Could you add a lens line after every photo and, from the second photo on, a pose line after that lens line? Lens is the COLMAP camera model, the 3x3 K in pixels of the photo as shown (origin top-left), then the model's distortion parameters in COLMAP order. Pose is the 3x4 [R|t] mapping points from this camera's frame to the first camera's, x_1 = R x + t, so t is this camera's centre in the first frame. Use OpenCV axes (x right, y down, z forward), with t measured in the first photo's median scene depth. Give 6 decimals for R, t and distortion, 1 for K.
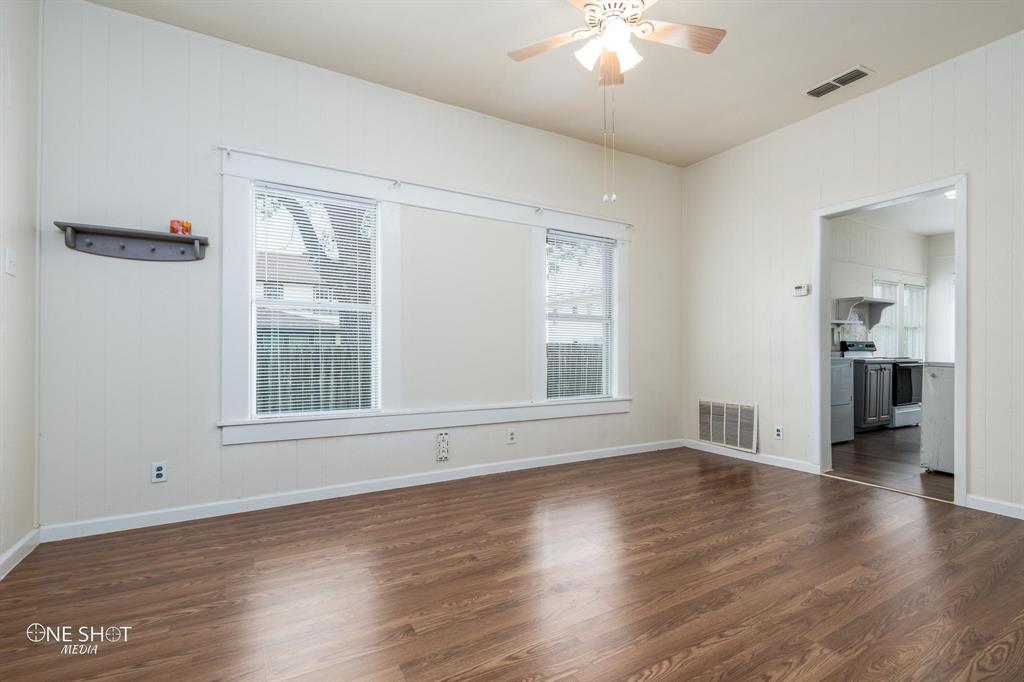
lens RADIAL K [[462.7, 0, 518.6], [0, 462.7, 339.4], [0, 0, 1]] dist [-0.003751, -0.000120]
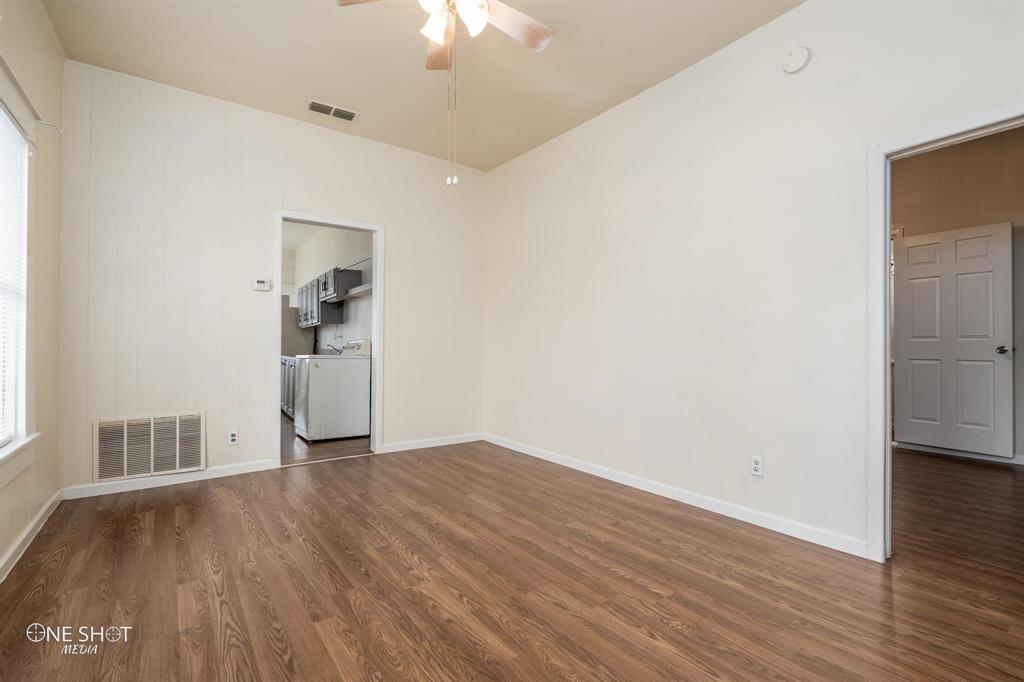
lens RADIAL K [[462.7, 0, 518.6], [0, 462.7, 339.4], [0, 0, 1]] dist [-0.003751, -0.000120]
pose [[-0.107521, 0.008313, 0.994168, -0.447454], [-0.025422, 0.999615, -0.011108, 0.005288], [-0.993878, -0.026468, -0.107269, 0.607451]]
